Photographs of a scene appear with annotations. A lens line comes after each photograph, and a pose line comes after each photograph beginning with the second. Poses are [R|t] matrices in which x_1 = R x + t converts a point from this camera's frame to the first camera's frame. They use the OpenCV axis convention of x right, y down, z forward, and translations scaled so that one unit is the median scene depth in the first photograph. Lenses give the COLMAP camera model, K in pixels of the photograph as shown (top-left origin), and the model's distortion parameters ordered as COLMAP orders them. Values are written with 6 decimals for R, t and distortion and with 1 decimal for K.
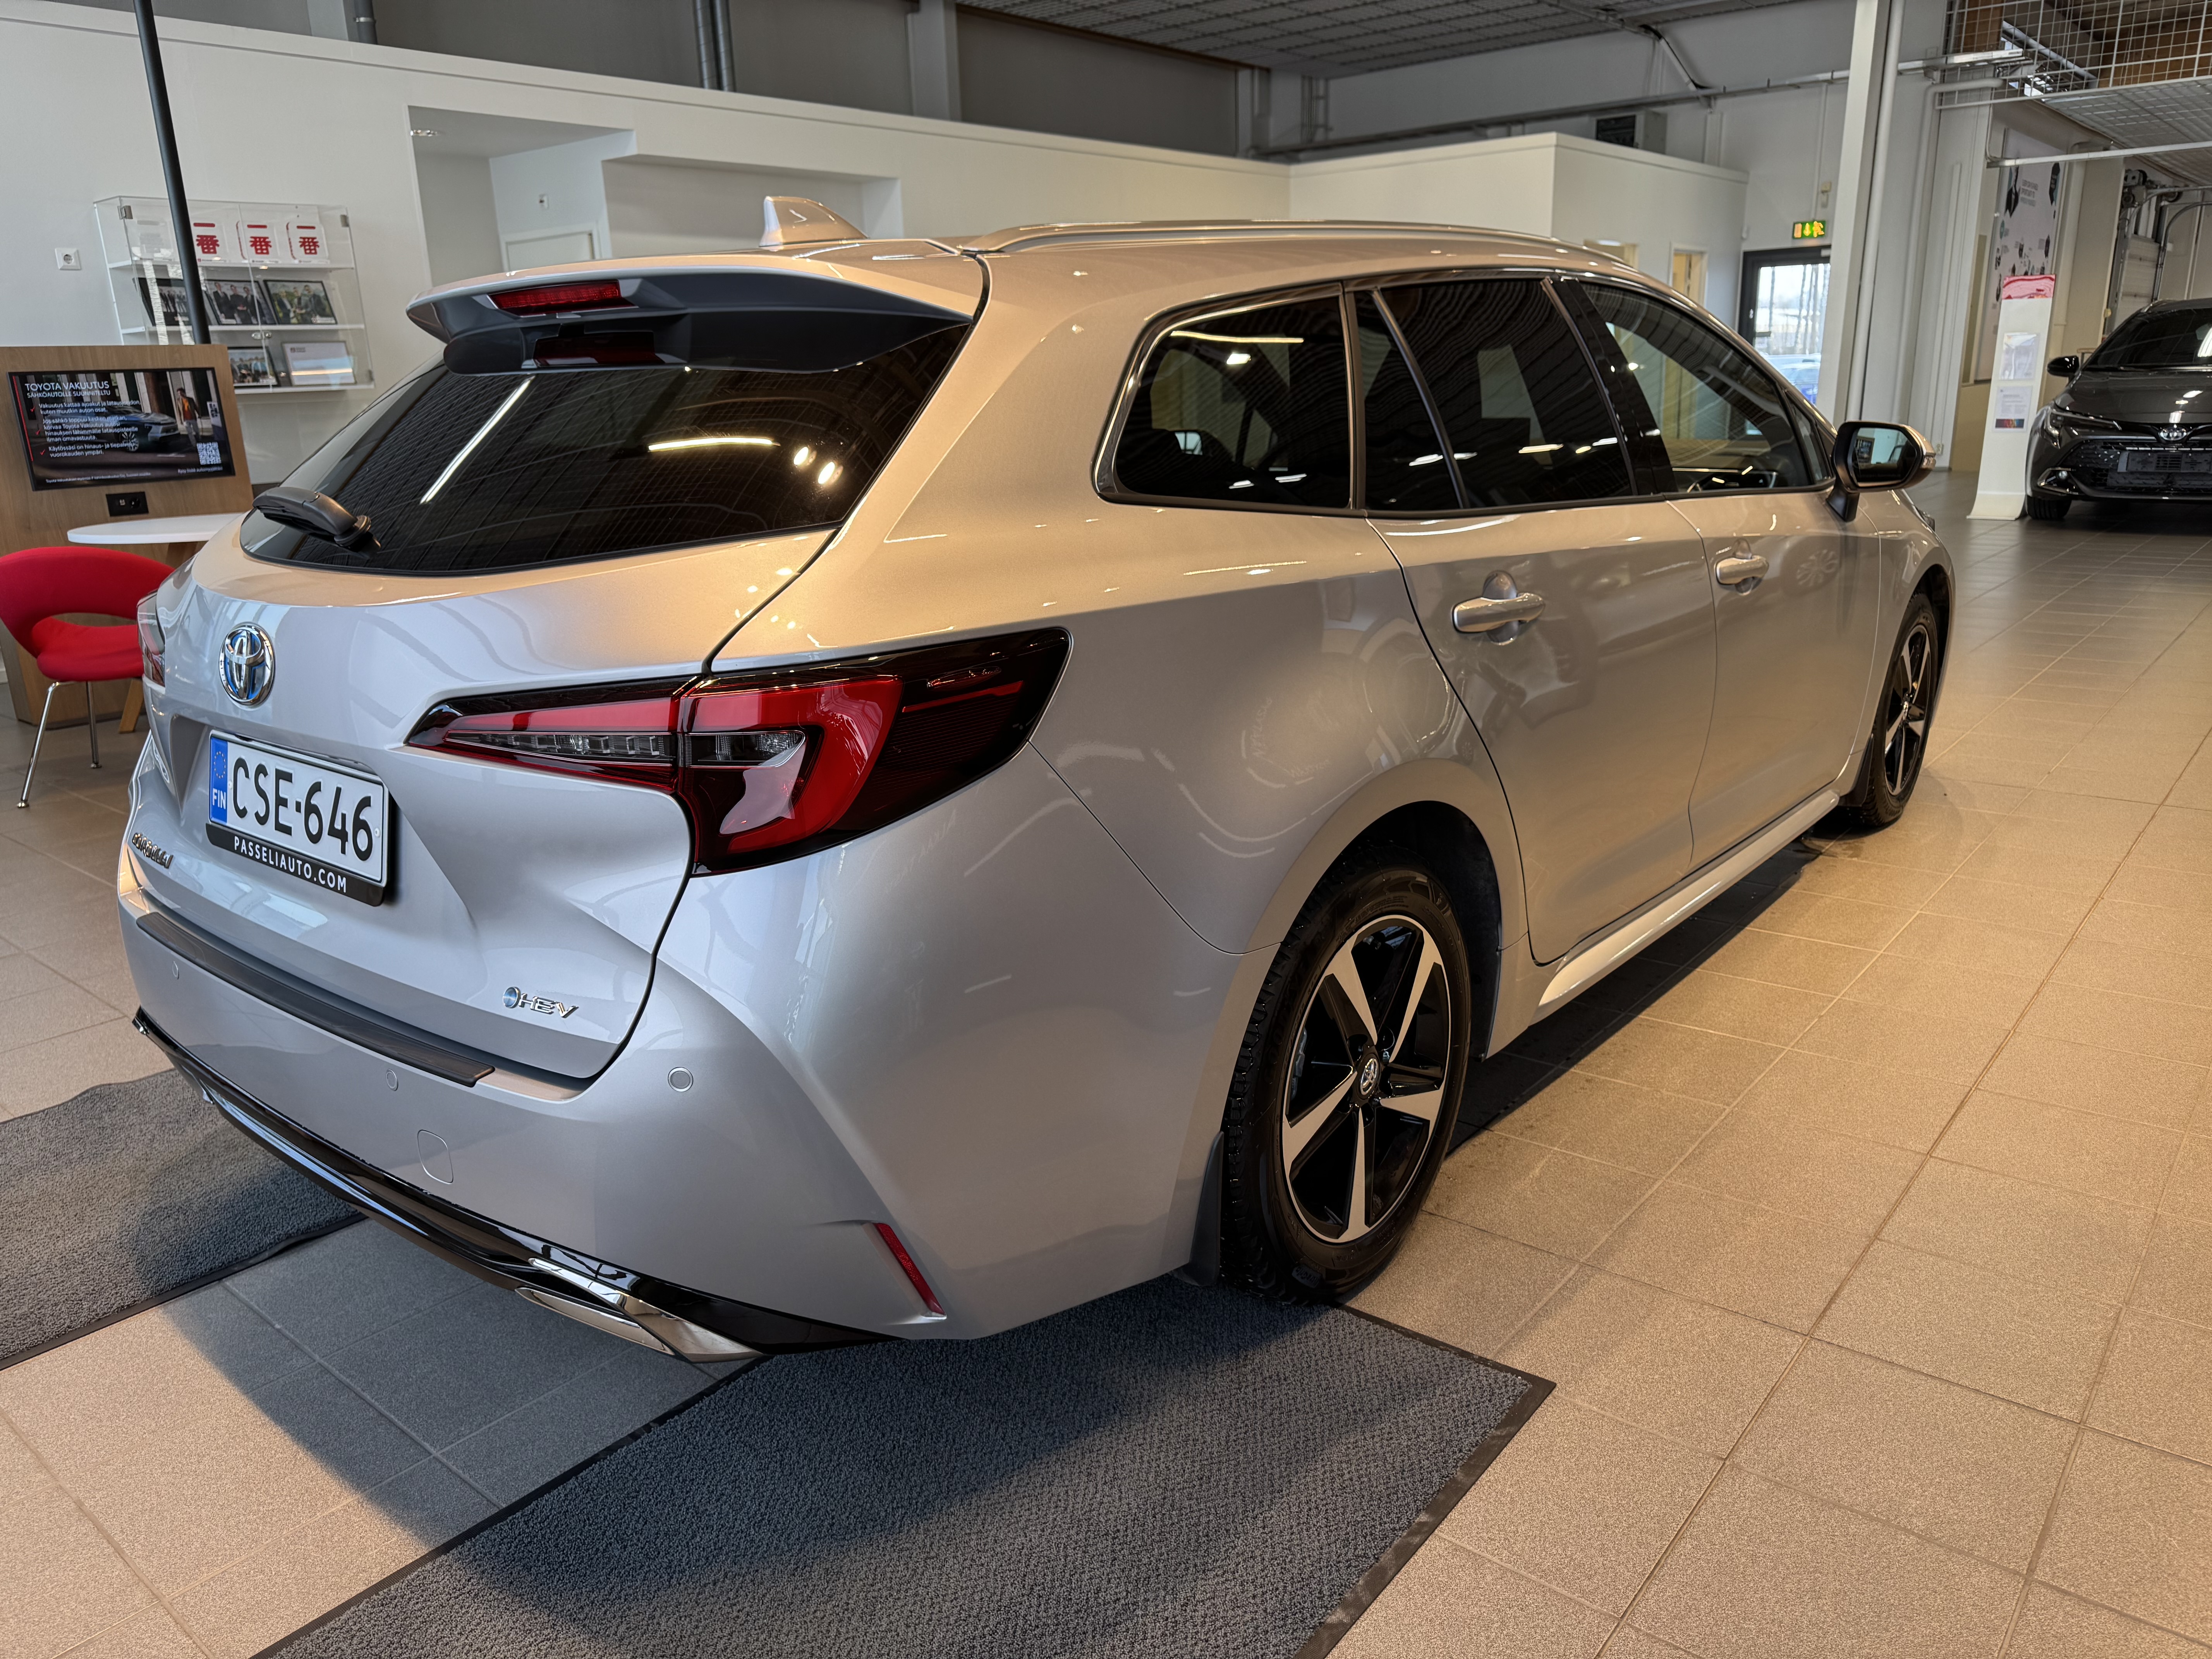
lens RADIAL K [[1585.3, 0, 1090.1], [0, 1585.3, 840.8], [0, 0, 1]] dist [0.008515, -0.010451]
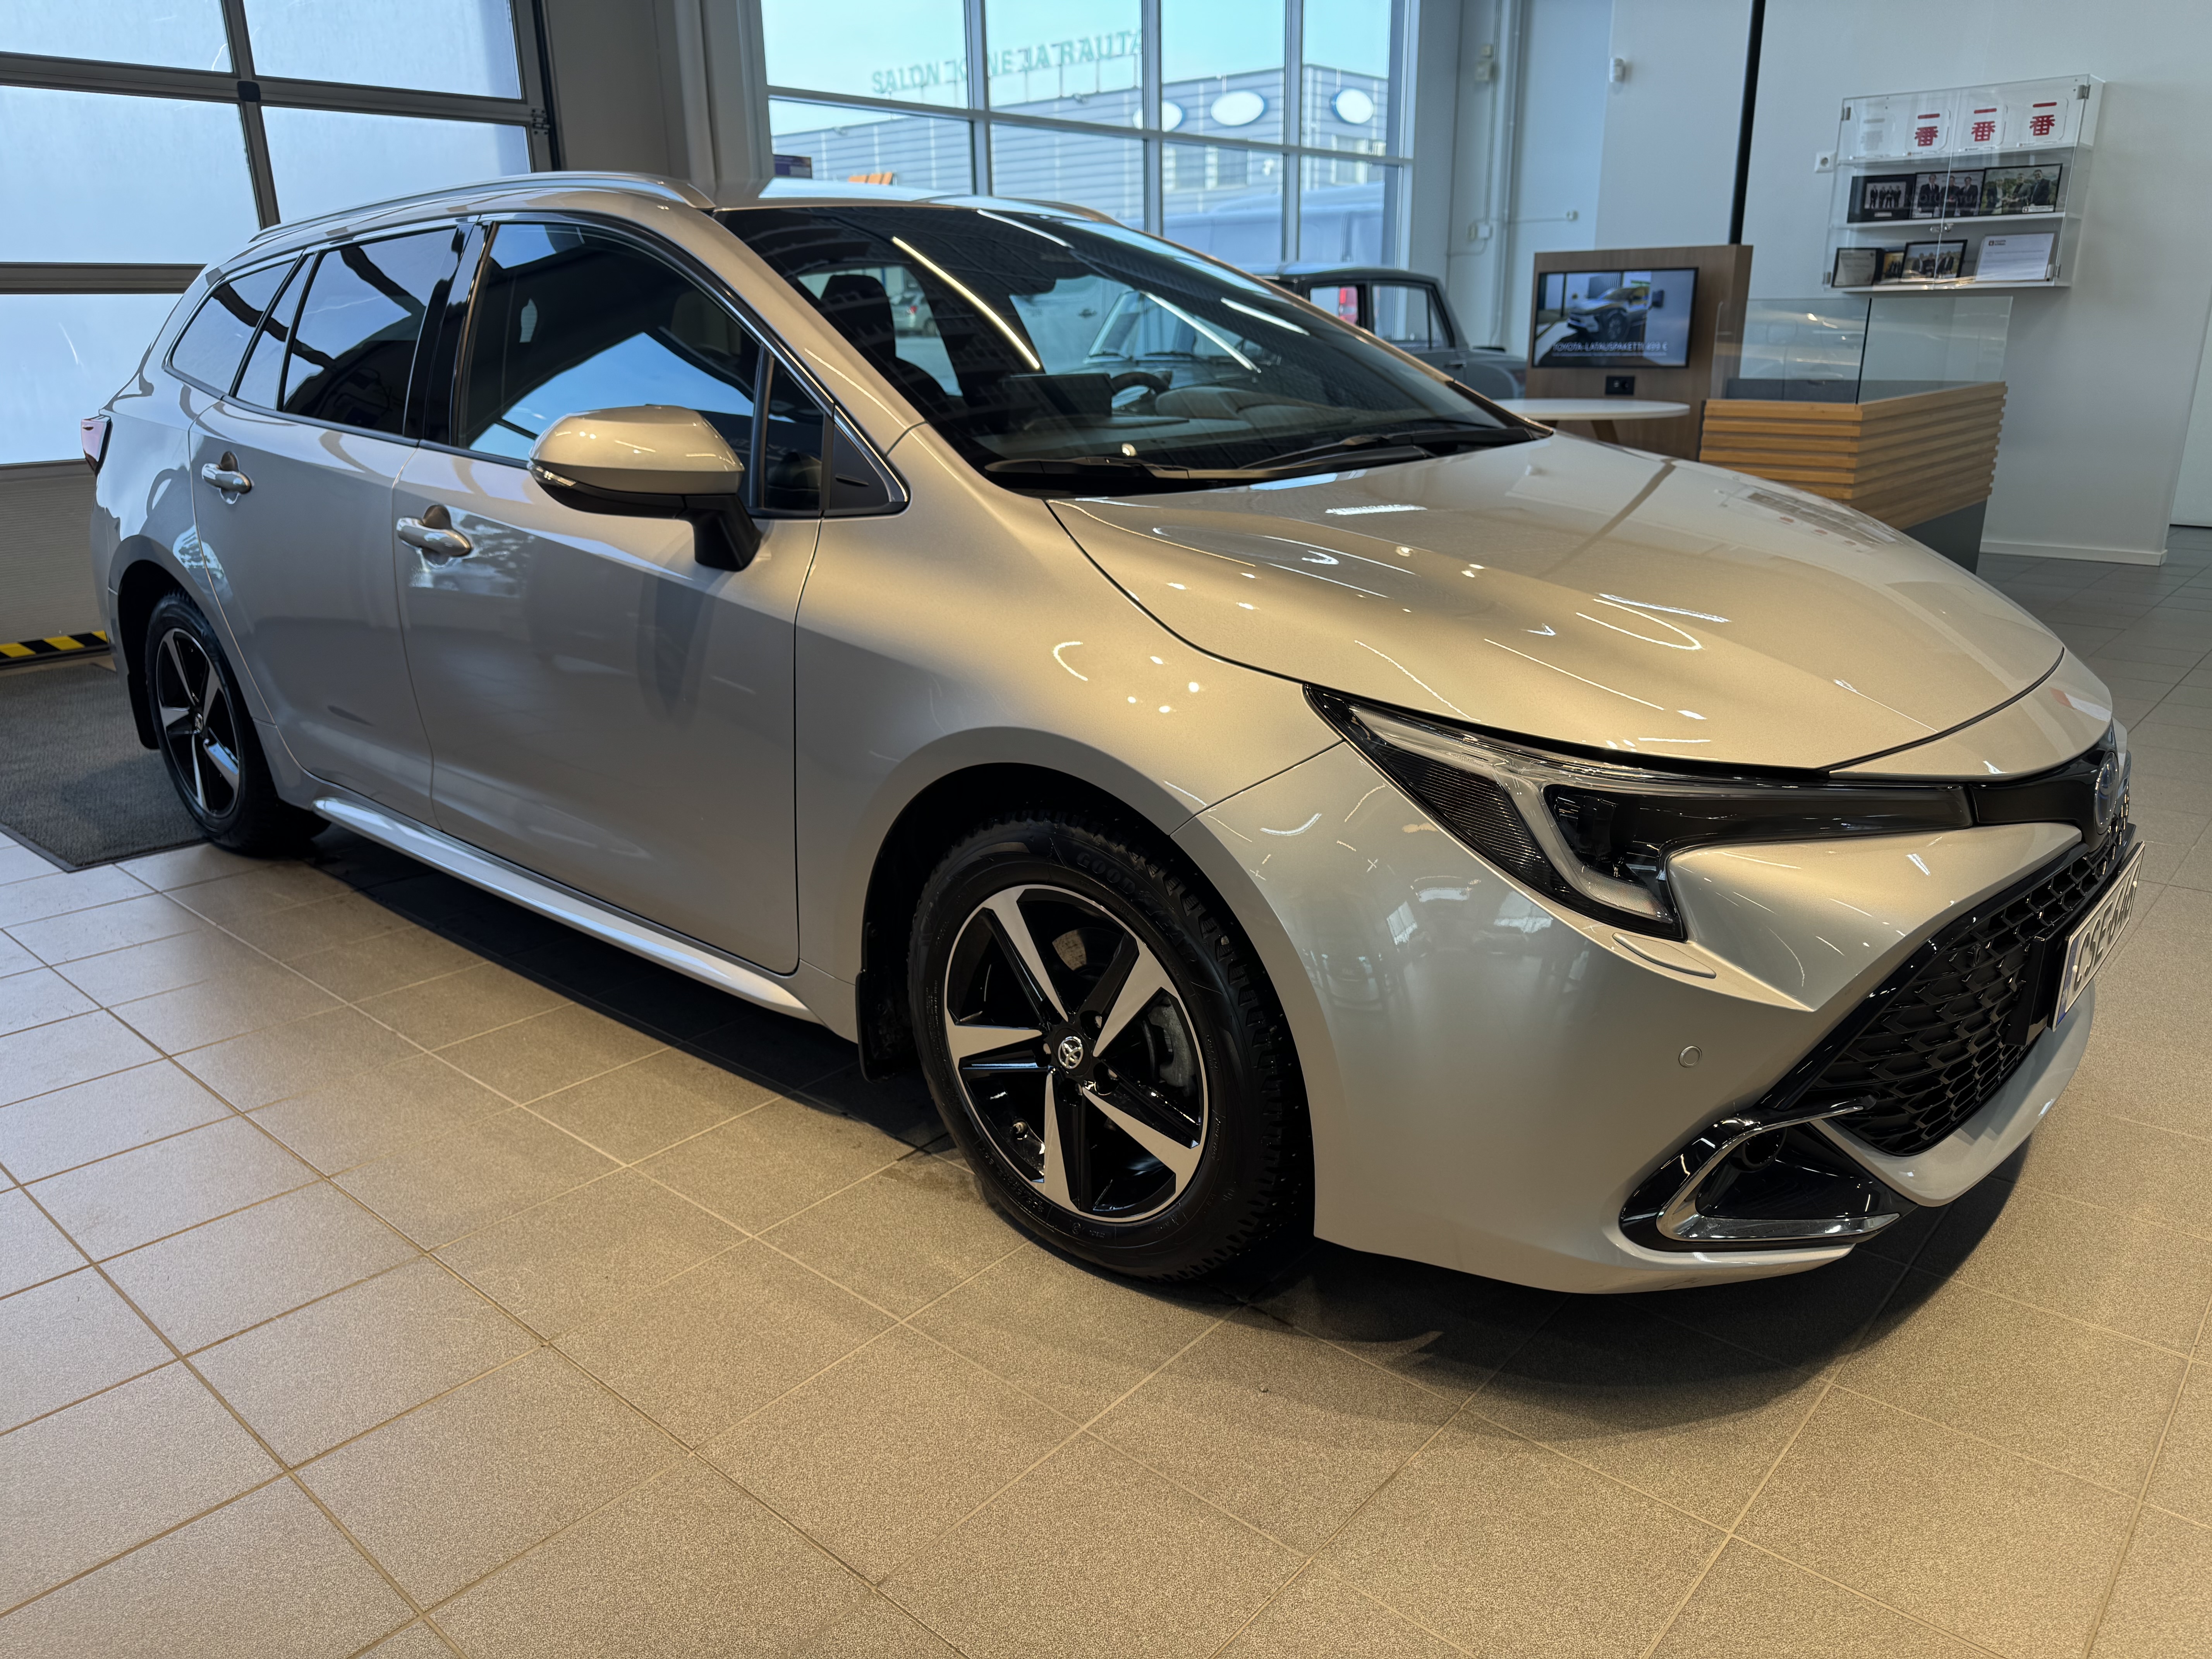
lens RADIAL K [[1585.3, 0, 1114.0], [0, 1585.3, 837.4], [0, 0, 1]] dist [0.008515, -0.010451]
pose [[-0.021512, 0.348150, -0.937192, 0.534301], [-0.267902, 0.901119, 0.340899, -0.179043], [0.963206, 0.258409, 0.073886, 0.538891]]
